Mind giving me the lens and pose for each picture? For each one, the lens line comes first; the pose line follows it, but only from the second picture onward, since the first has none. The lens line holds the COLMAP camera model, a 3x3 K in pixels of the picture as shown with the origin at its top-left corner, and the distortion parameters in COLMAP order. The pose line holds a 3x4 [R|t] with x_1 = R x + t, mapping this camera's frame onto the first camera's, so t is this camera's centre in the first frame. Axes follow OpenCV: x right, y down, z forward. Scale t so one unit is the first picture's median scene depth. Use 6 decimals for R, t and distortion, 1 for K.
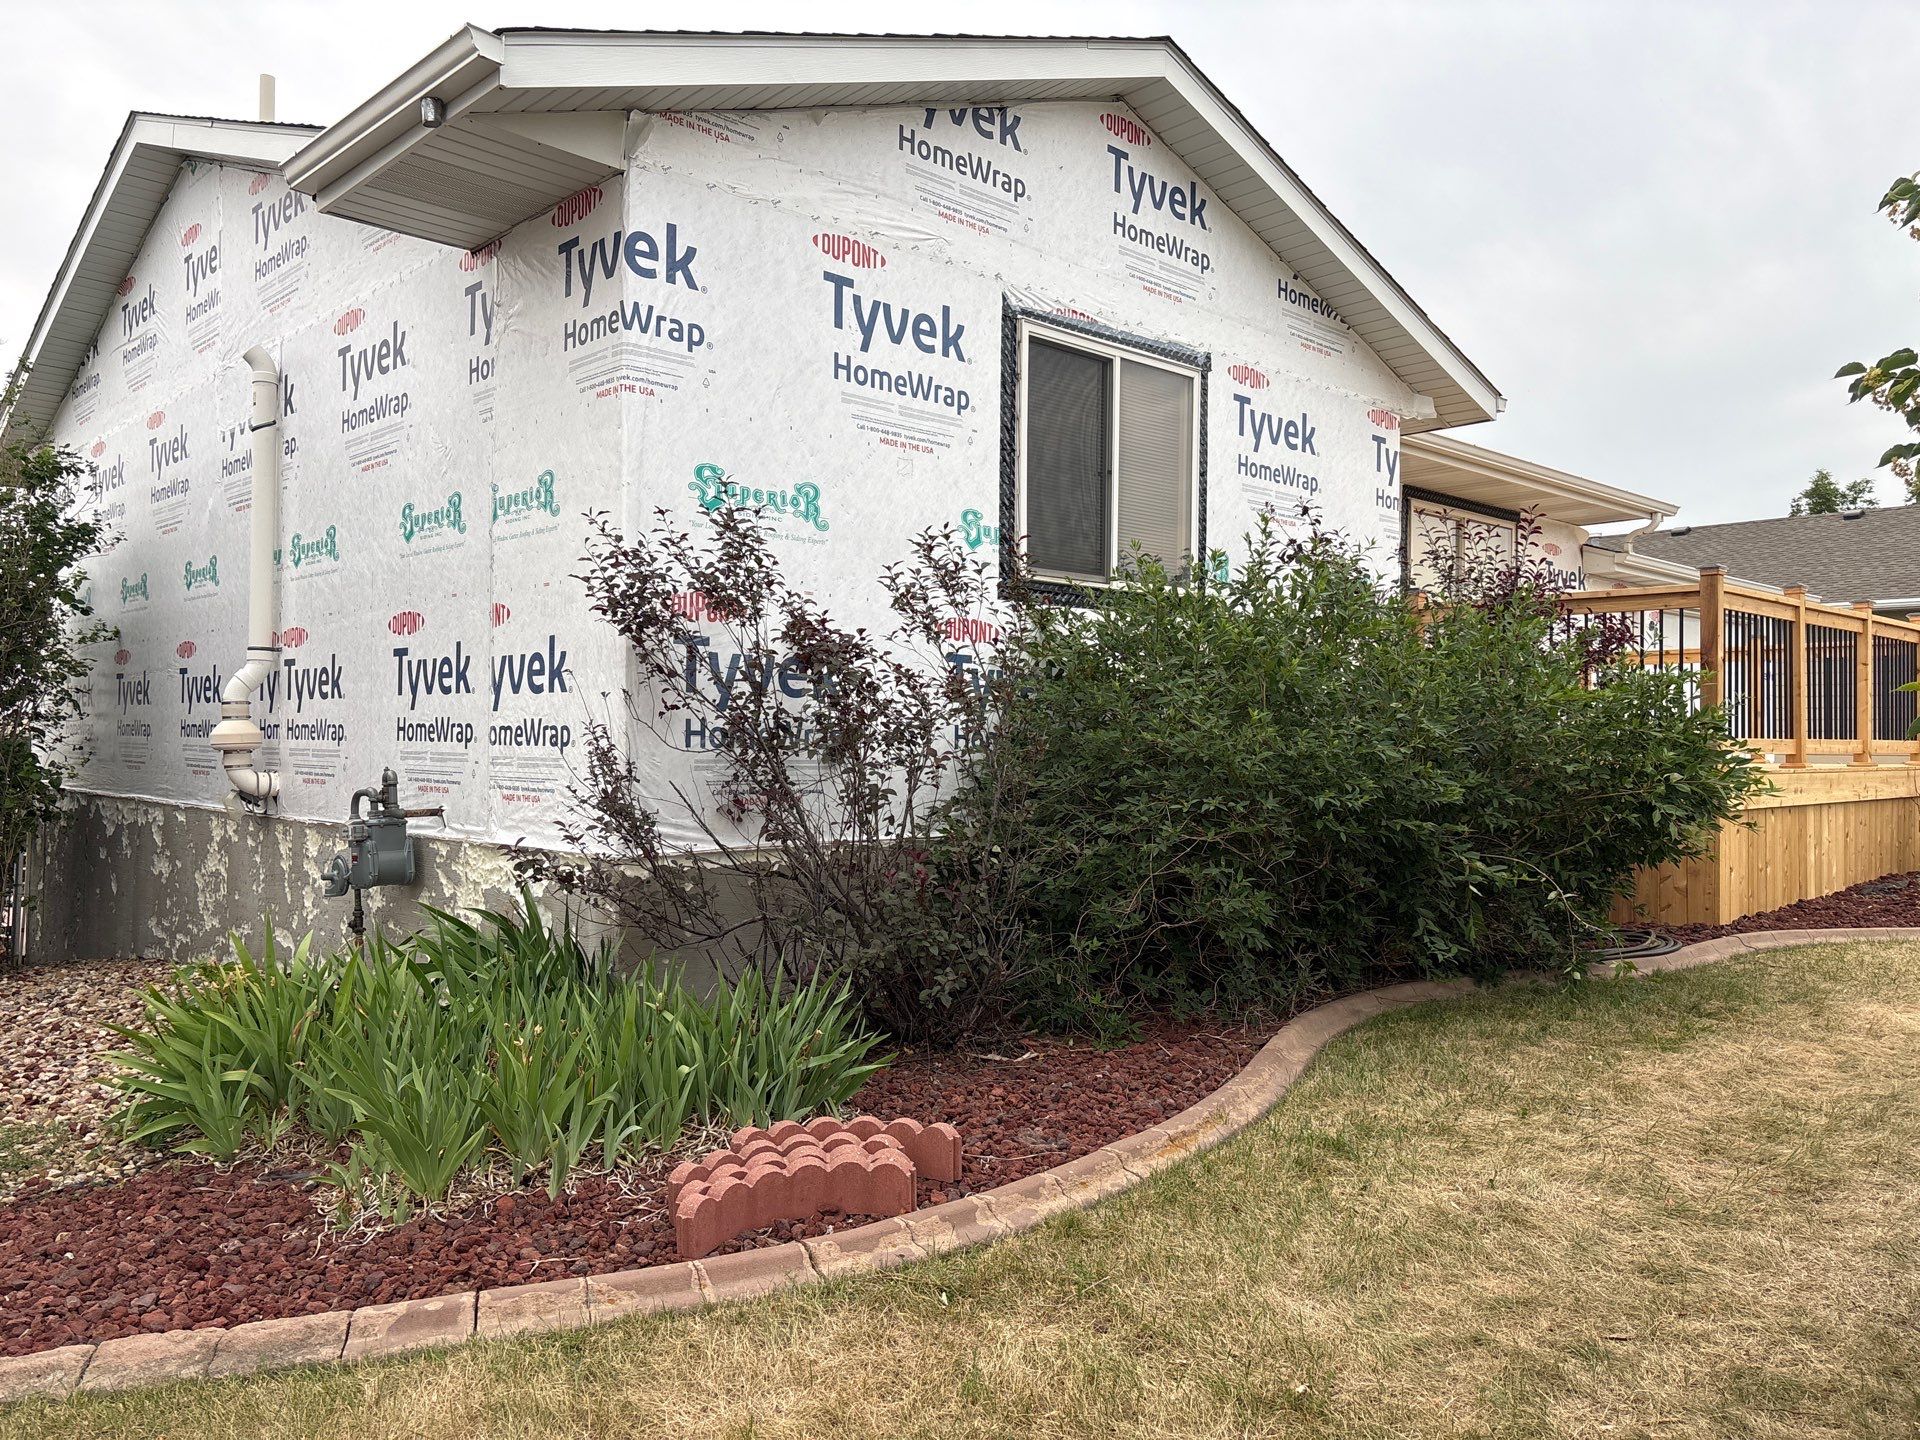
lens RADIAL K [[1435.1, 0, 955.4], [0, 1435.1, 723.7], [0, 0, 1]] dist [0.042821, -0.003590]
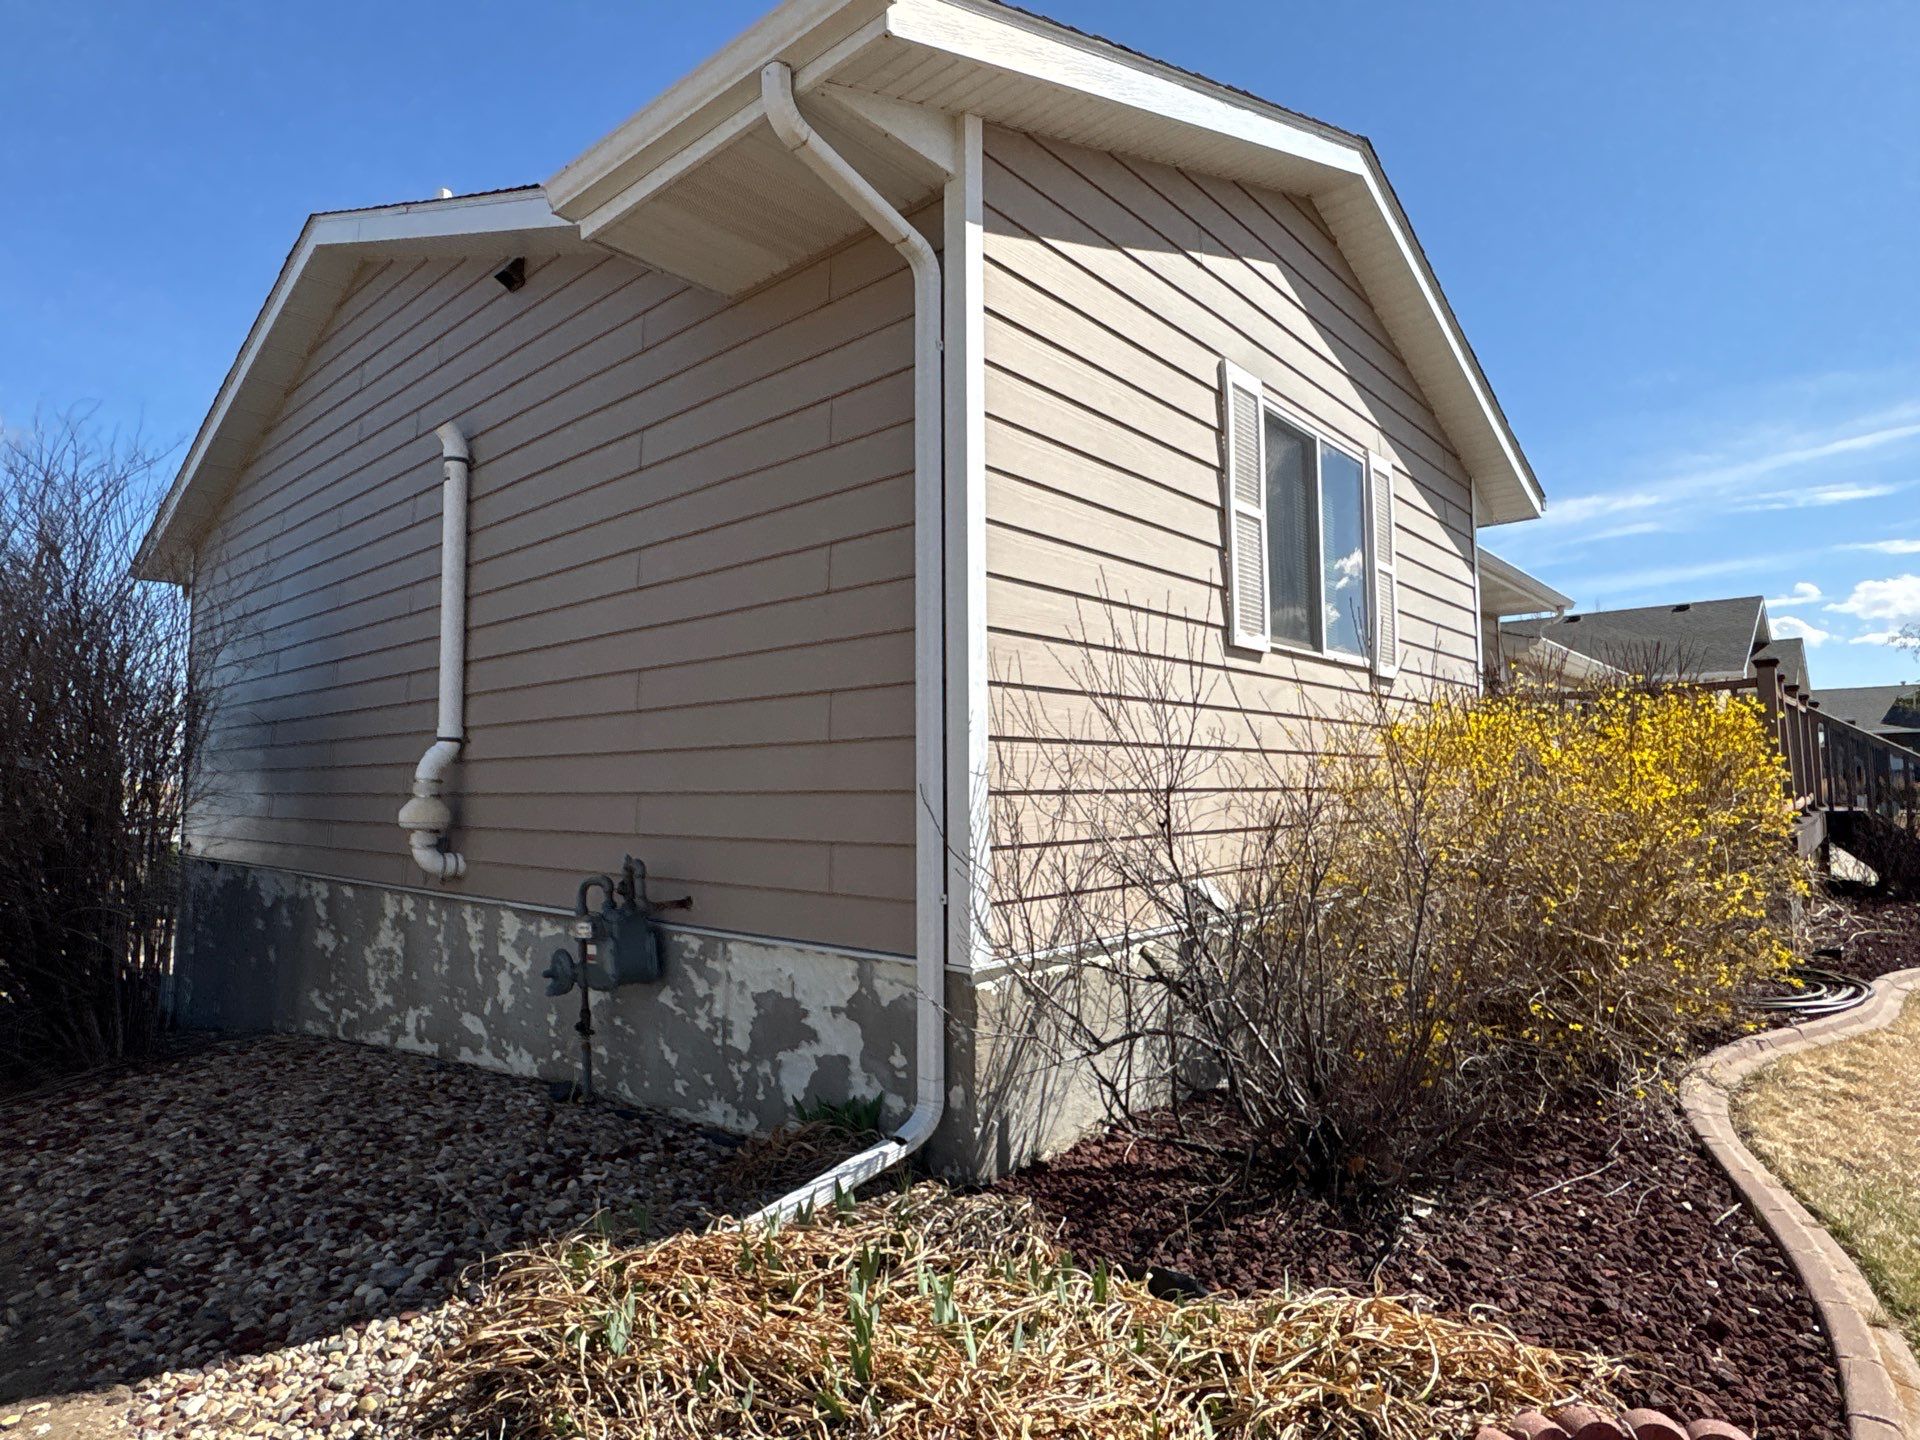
lens RADIAL K [[1046.2, 0, 961.0], [0, 1046.2, 725.4], [0, 0, 1]] dist [0.019512, -0.000141]
pose [[0.996190, -0.009588, 0.086677, -0.227273], [0.013467, 0.998928, -0.044284, -0.019253], [-0.086160, 0.045282, 0.995252, 0.299693]]
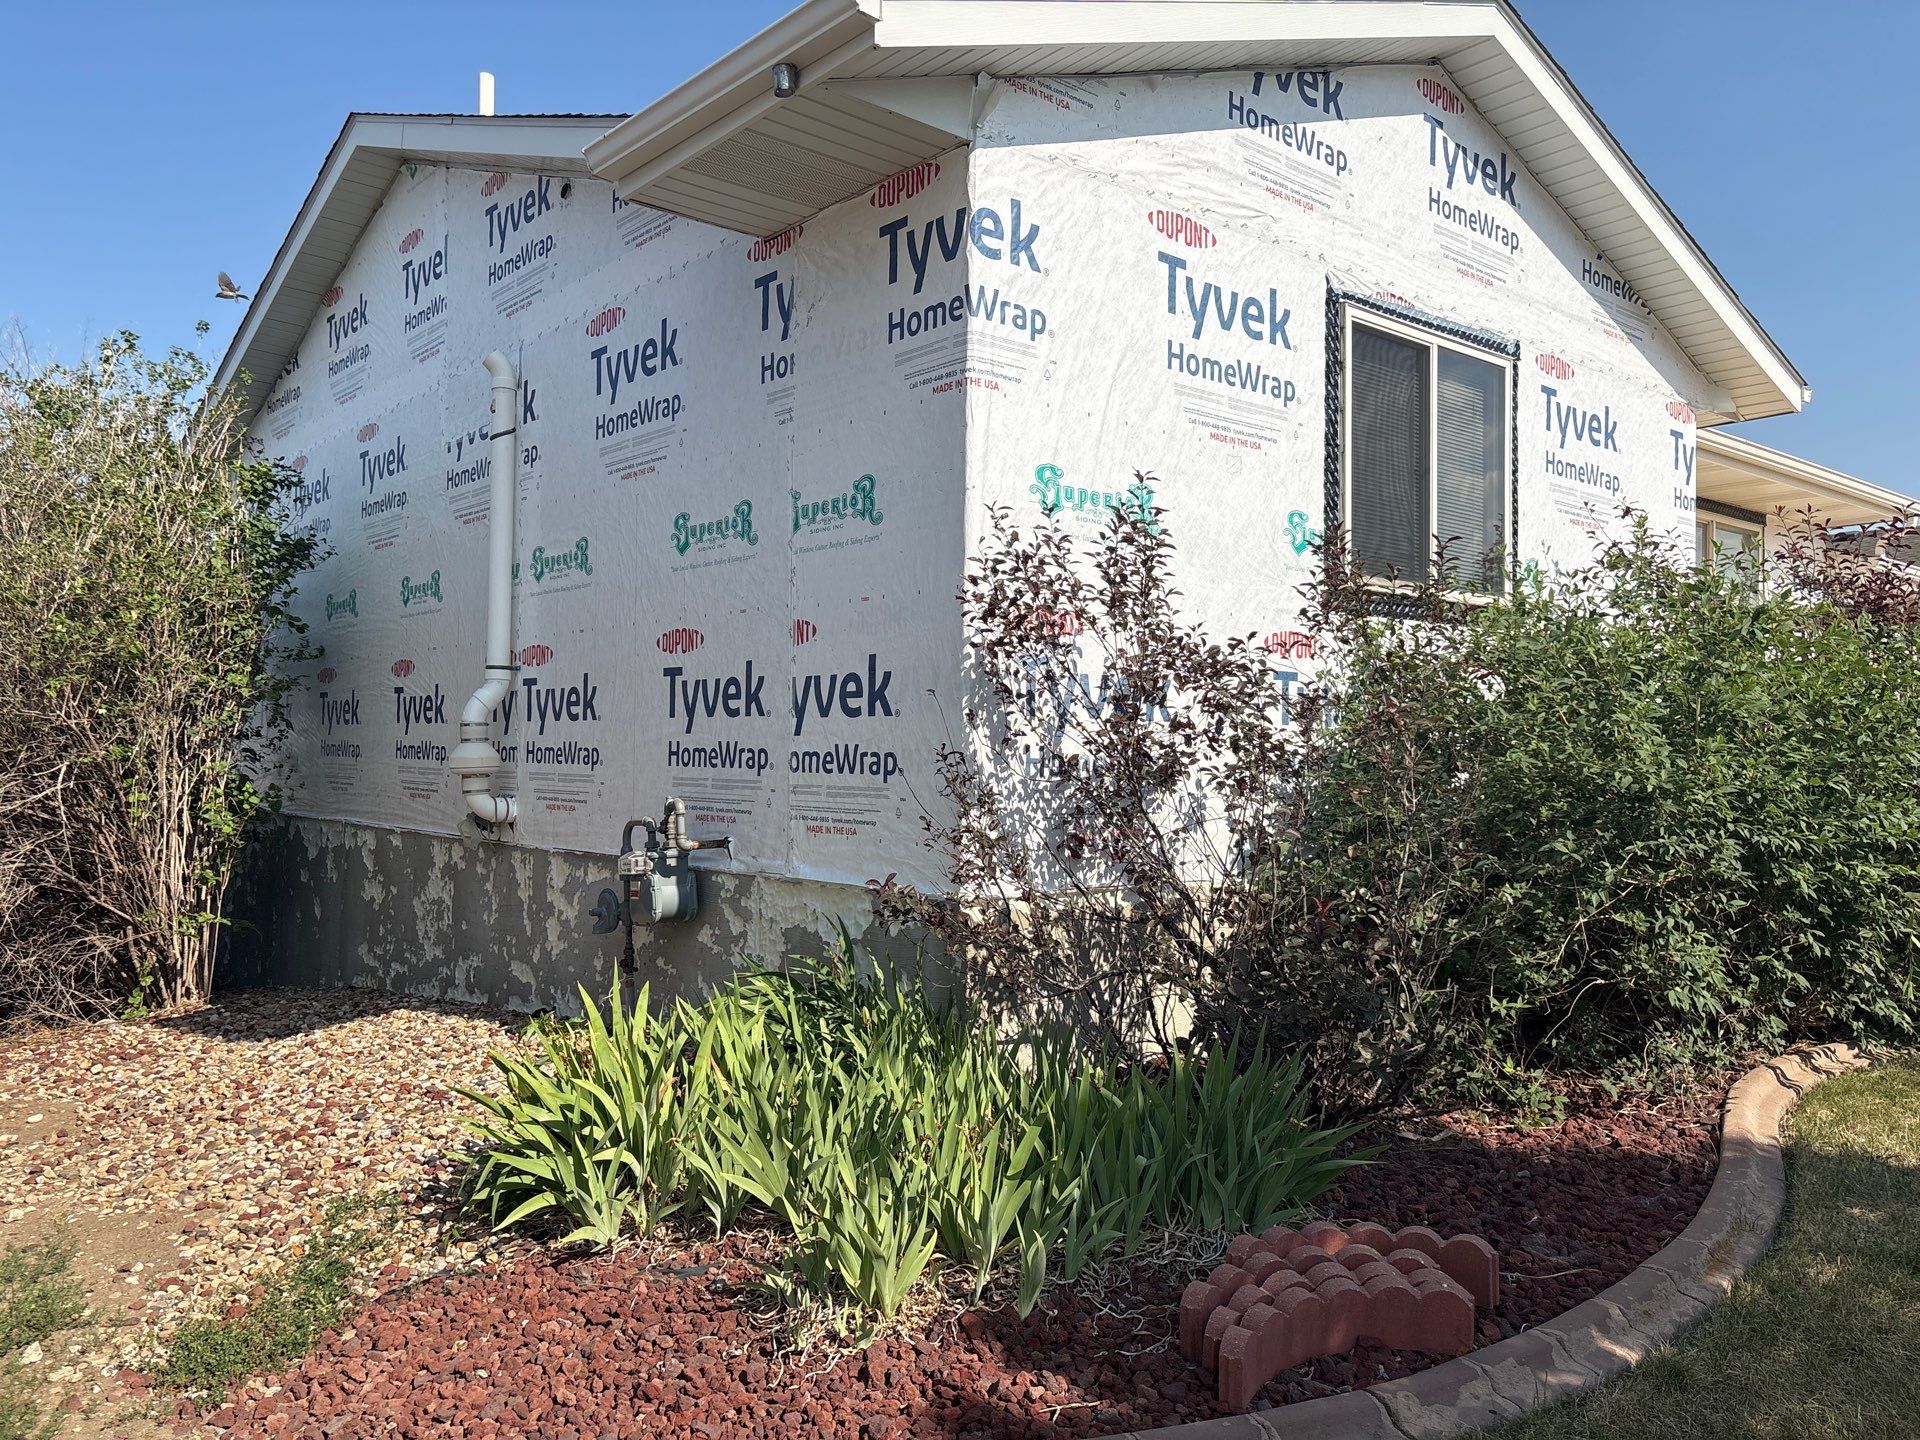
lens RADIAL K [[1435.1, 0, 955.4], [0, 1435.1, 723.7], [0, 0, 1]] dist [0.042821, -0.003590]
pose [[0.998645, -0.000122, -0.052040, -0.150782], [-0.000336, 0.999961, -0.008785, -0.007551], [0.052039, 0.008791, 0.998606, 0.077971]]
